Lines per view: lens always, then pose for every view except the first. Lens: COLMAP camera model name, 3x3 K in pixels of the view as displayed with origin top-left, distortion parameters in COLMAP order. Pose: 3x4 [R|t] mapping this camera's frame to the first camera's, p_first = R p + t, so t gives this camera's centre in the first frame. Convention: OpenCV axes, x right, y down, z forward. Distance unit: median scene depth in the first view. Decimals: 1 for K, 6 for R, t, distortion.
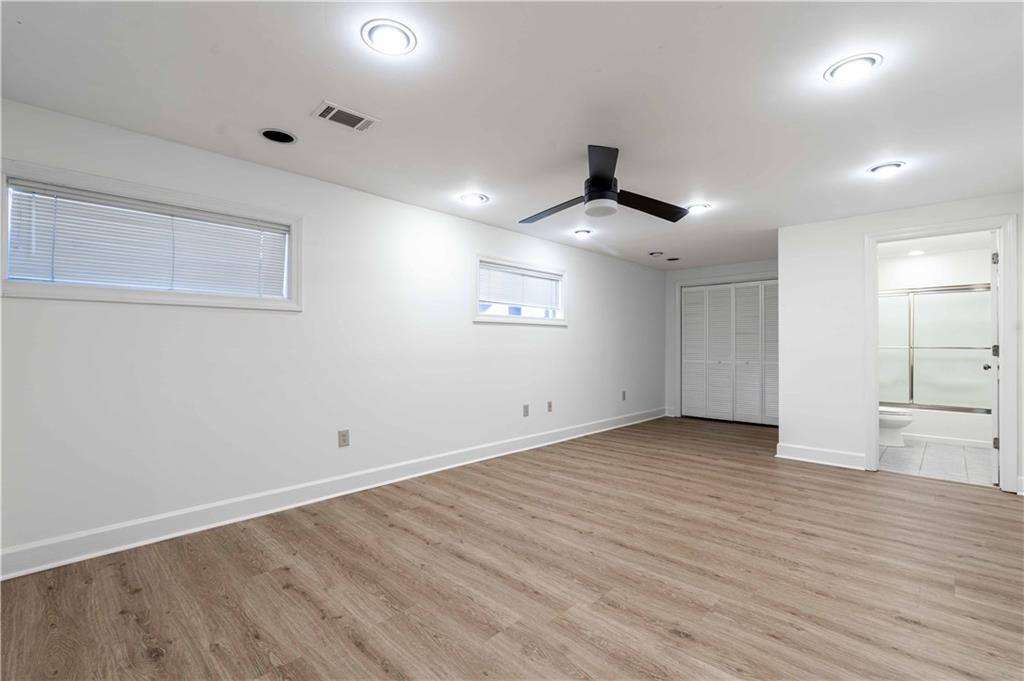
lens RADIAL K [[459.9, 0, 515.8], [0, 459.9, 346.1], [0, 0, 1]] dist [-0.001469, -0.000120]
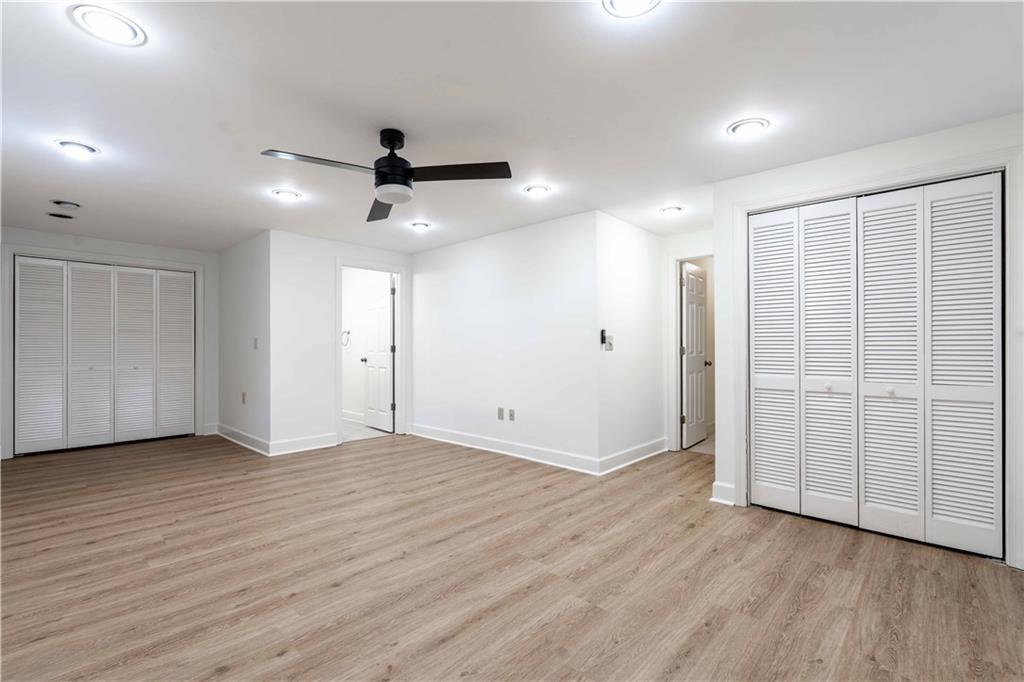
lens RADIAL K [[459.9, 0, 515.8], [0, 459.9, 346.6], [0, 0, 1]] dist [-0.001469, -0.000120]
pose [[-0.024657, 0.000036, 0.999696, -0.711794], [0.002576, 0.999997, 0.000028, 0.002684], [-0.999693, 0.002576, -0.024657, 0.771039]]
